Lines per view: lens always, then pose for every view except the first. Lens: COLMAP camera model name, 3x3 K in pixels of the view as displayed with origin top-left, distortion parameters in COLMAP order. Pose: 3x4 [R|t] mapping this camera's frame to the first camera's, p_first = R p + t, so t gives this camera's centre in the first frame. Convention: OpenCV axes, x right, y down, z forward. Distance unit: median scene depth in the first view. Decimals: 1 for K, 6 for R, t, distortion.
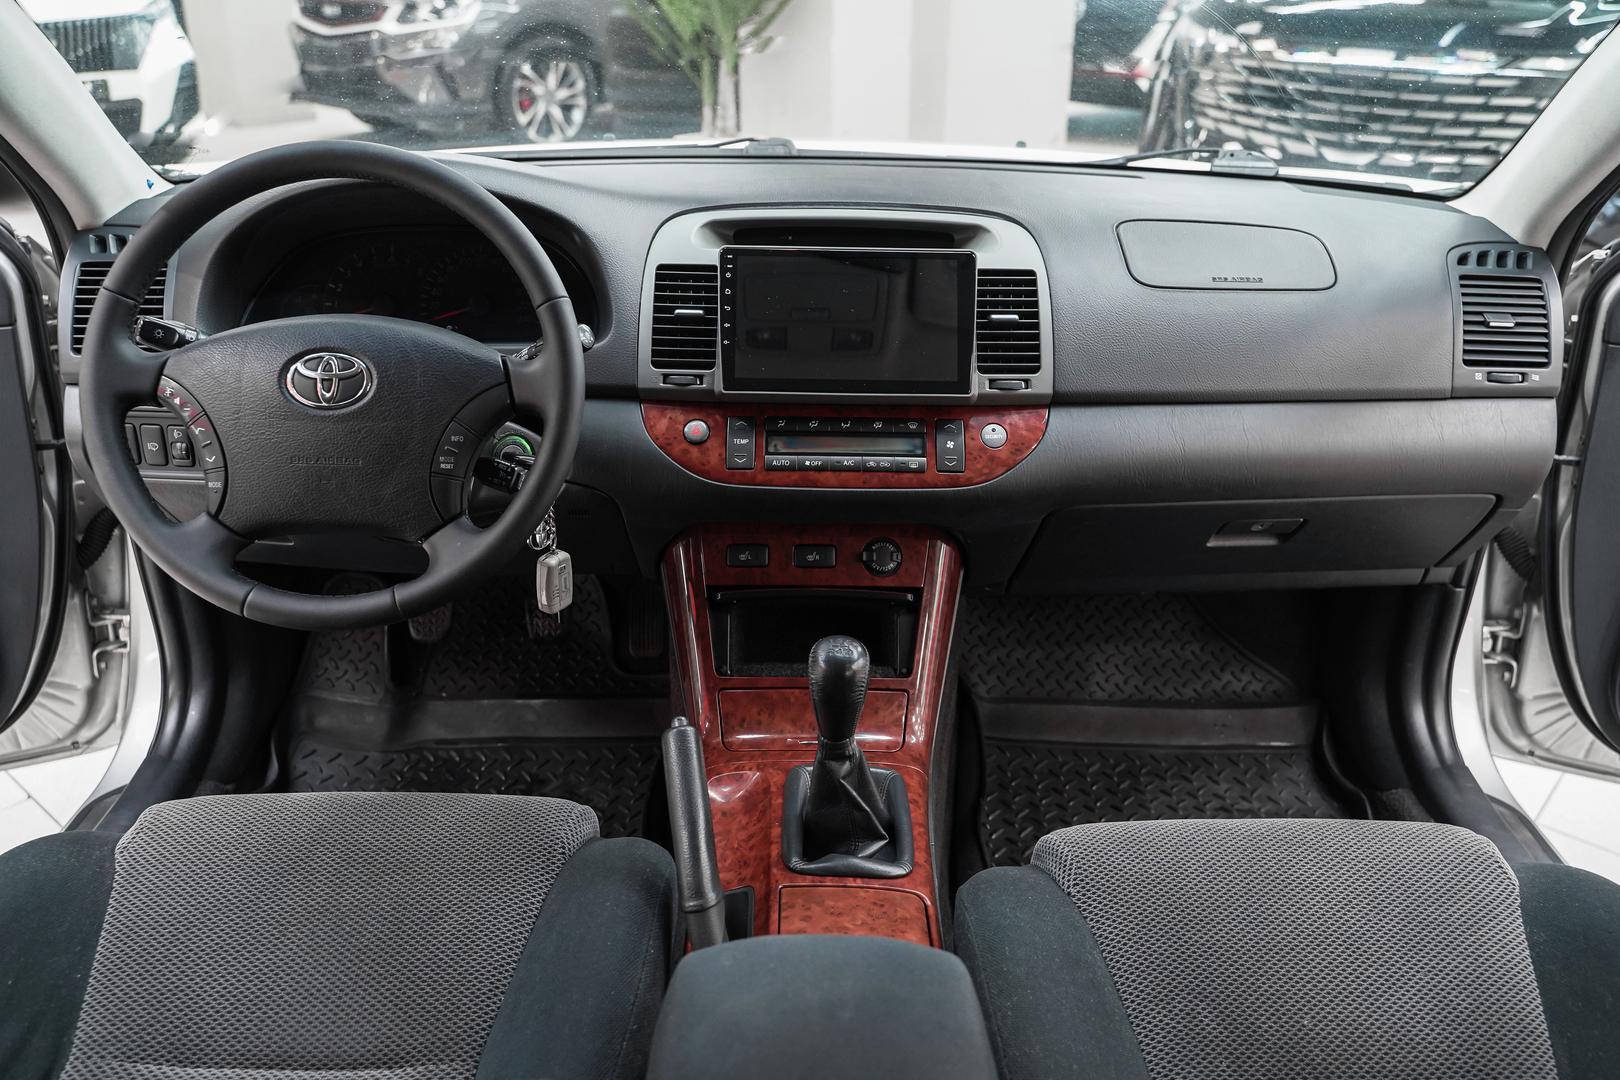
lens RADIAL K [[1321.3, 0, 810.0], [0, 1321.3, 540.0], [0, 0, 1]] dist [-0.001983, 0.005109]
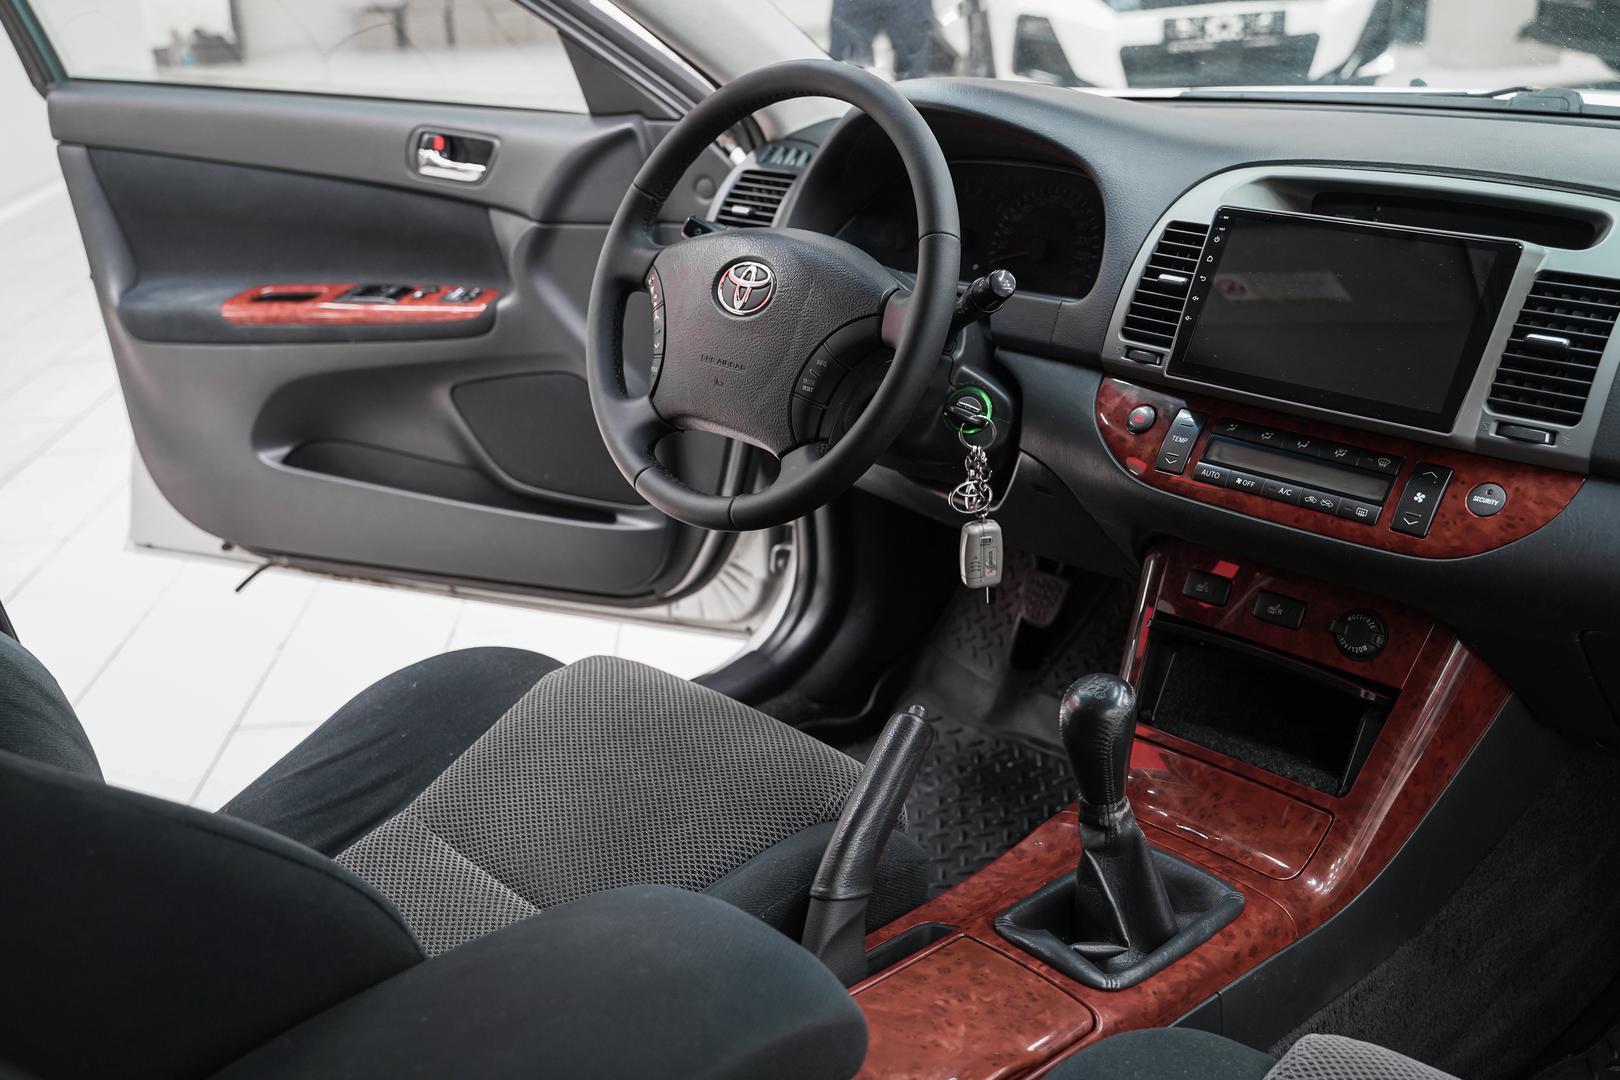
lens RADIAL K [[1659.6, 0, 811.1], [0, 1659.6, 516.8], [0, 0, 1]] dist [-0.004108, -0.009011]
pose [[0.682834, 0.219479, -0.696826, 0.514898], [-0.248823, 0.966649, 0.060638, -0.033248], [0.686895, 0.131981, 0.714672, 0.111556]]
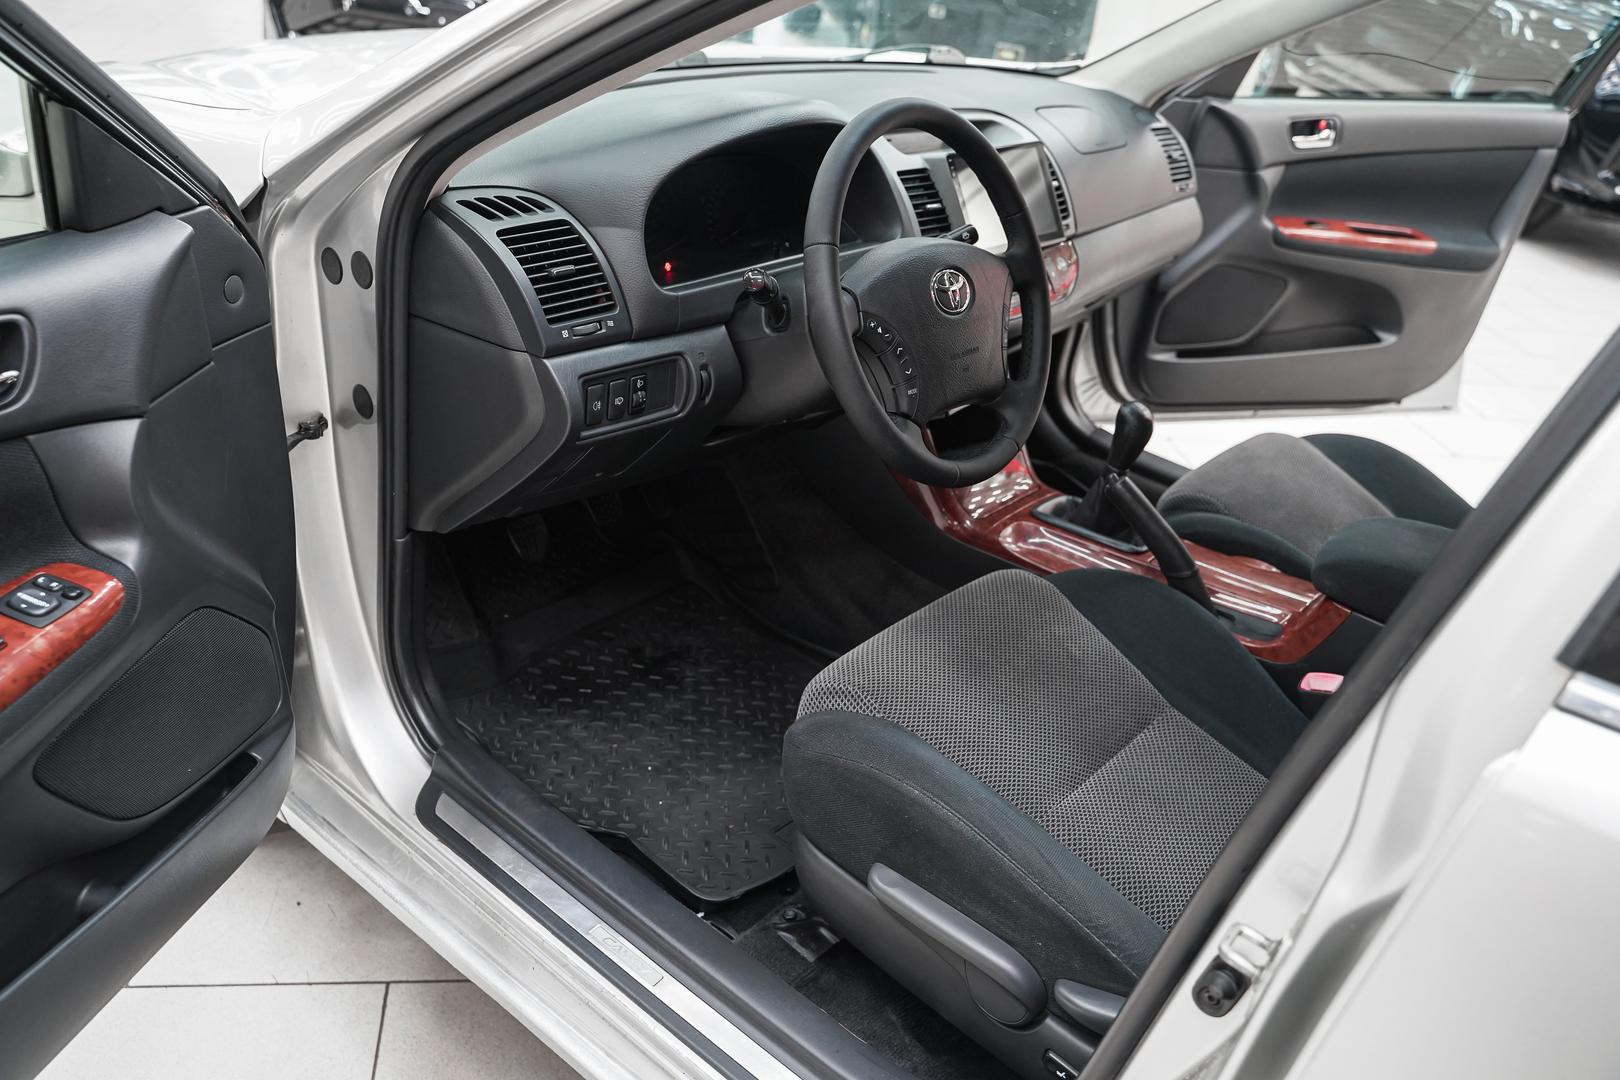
lens RADIAL K [[1321.3, 0, 810.0], [0, 1321.3, 540.0], [0, 0, 1]] dist [-0.001983, 0.005109]
pose [[0.643052, -0.301096, 0.704148, -1.209490], [0.209554, 0.953557, 0.216372, -0.165250], [-0.736594, 0.008418, 0.676283, 0.190612]]
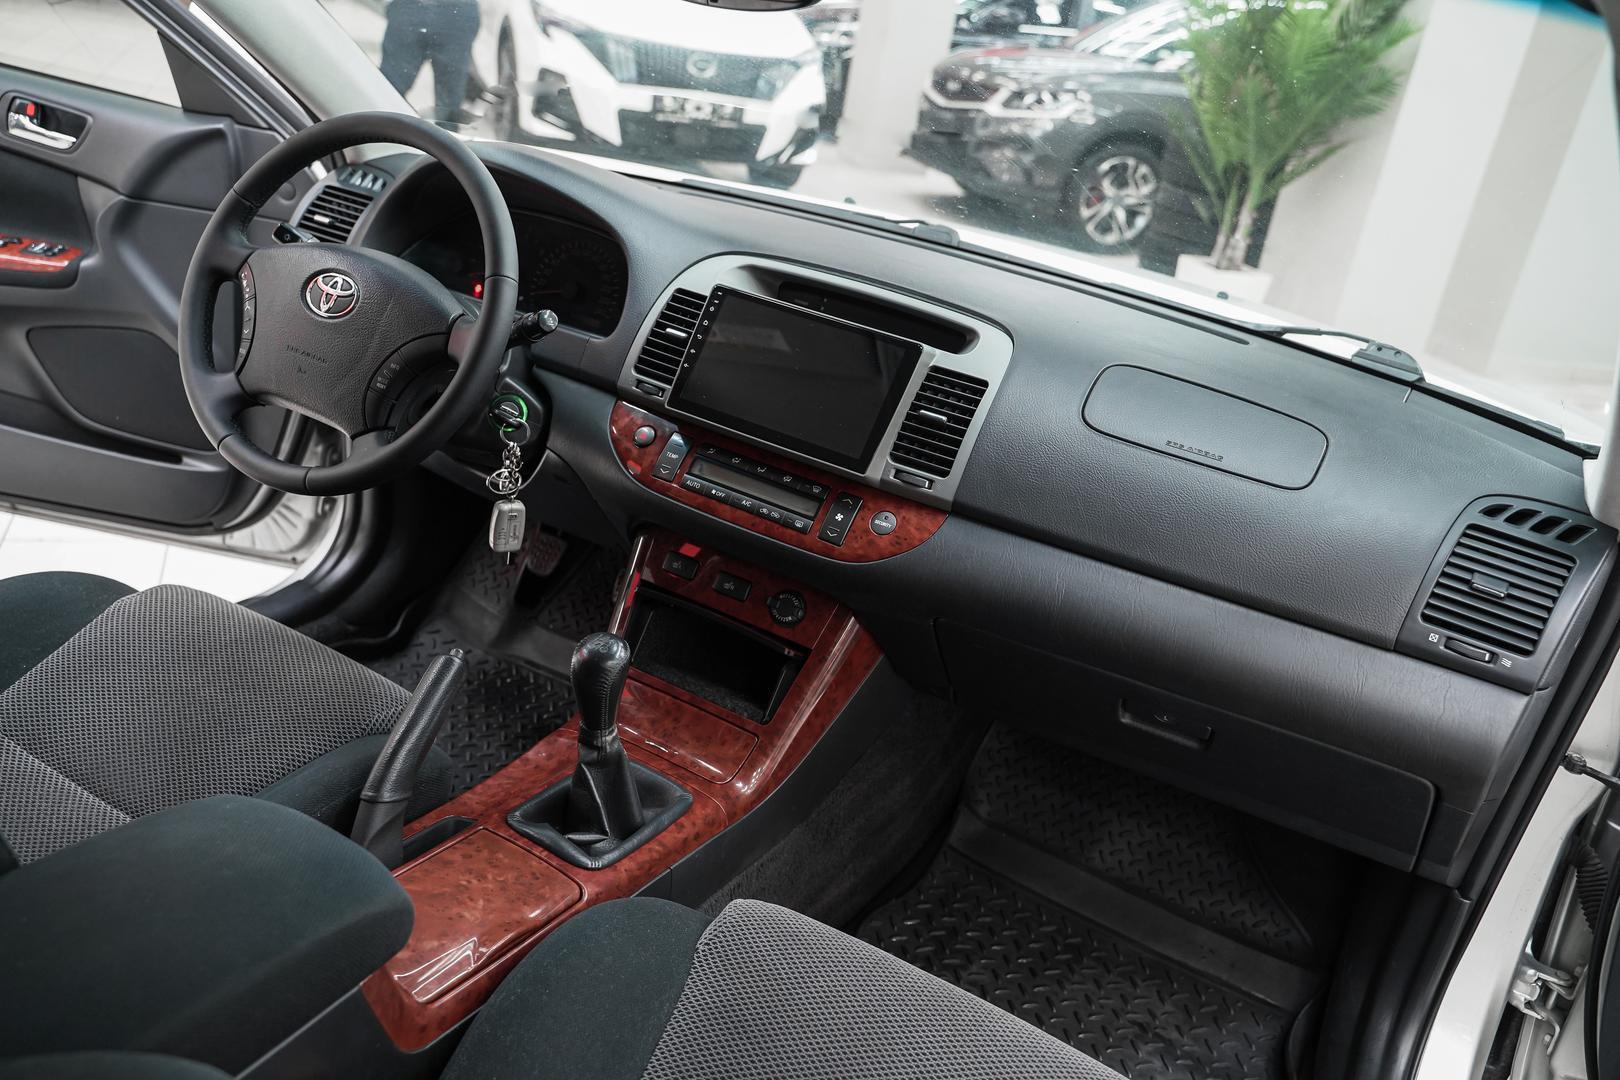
lens RADIAL K [[1289.2, 0, 802.9], [0, 1289.2, 537.3], [0, 0, 1]] dist [-0.005355, 0.000601]
pose [[0.860019, 0.312045, -0.403726, 0.487593], [-0.337955, 0.941133, 0.007502, -0.054858], [0.382300, 0.129989, 0.914849, 0.073596]]
